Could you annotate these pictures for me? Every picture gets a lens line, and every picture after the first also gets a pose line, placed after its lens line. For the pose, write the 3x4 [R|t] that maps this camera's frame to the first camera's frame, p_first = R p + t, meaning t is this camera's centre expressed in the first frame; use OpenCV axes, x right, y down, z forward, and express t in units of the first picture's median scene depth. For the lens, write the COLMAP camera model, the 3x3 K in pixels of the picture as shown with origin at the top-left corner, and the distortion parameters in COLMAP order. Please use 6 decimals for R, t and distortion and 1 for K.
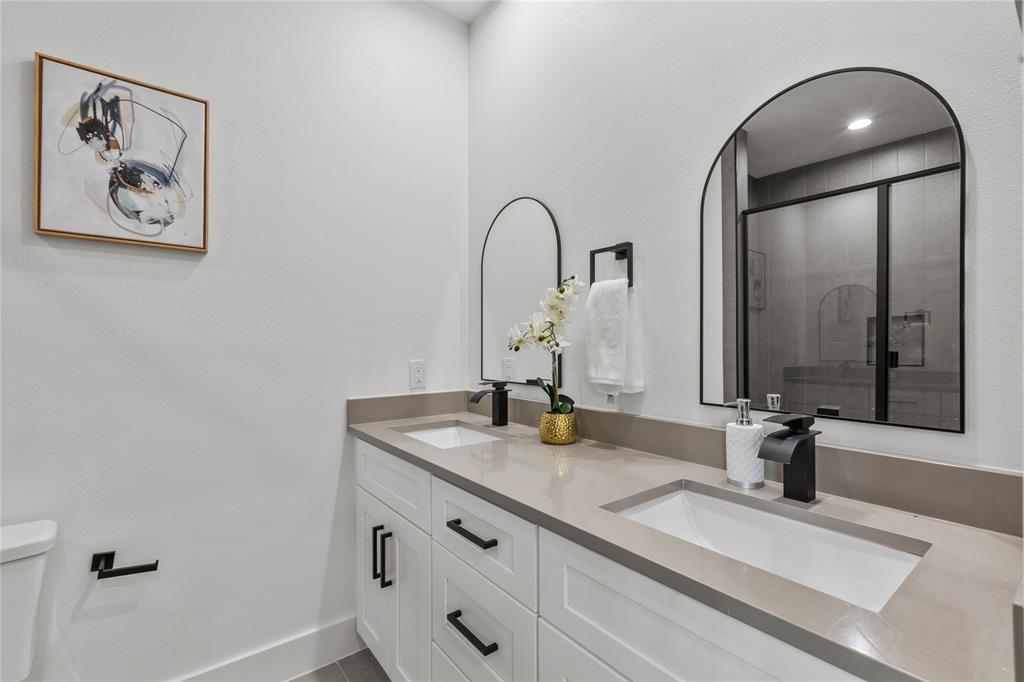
lens RADIAL K [[460.3, 0, 493.4], [0, 460.3, 342.8], [0, 0, 1]] dist [-0.003911, 0.000704]
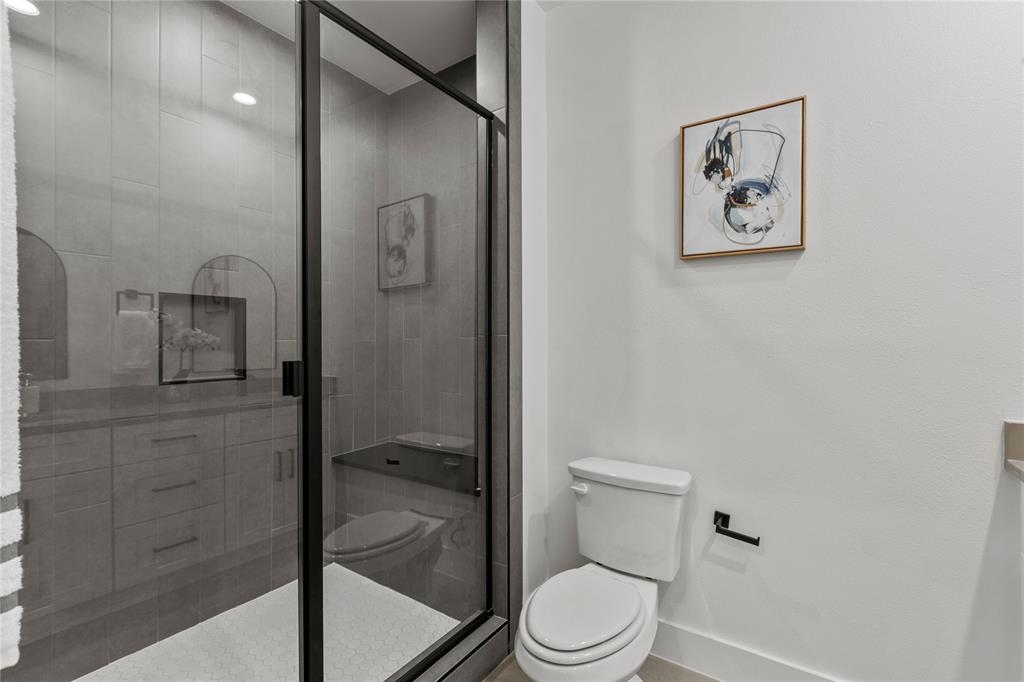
lens RADIAL K [[460.3, 0, 514.6], [0, 460.3, 339.2], [0, 0, 1]] dist [-0.003911, 0.000704]
pose [[0.303071, -0.000454, -0.952968, 0.143843], [-0.001175, 0.999999, -0.000850, 0.000461], [0.952967, 0.001378, 0.303070, 0.109622]]
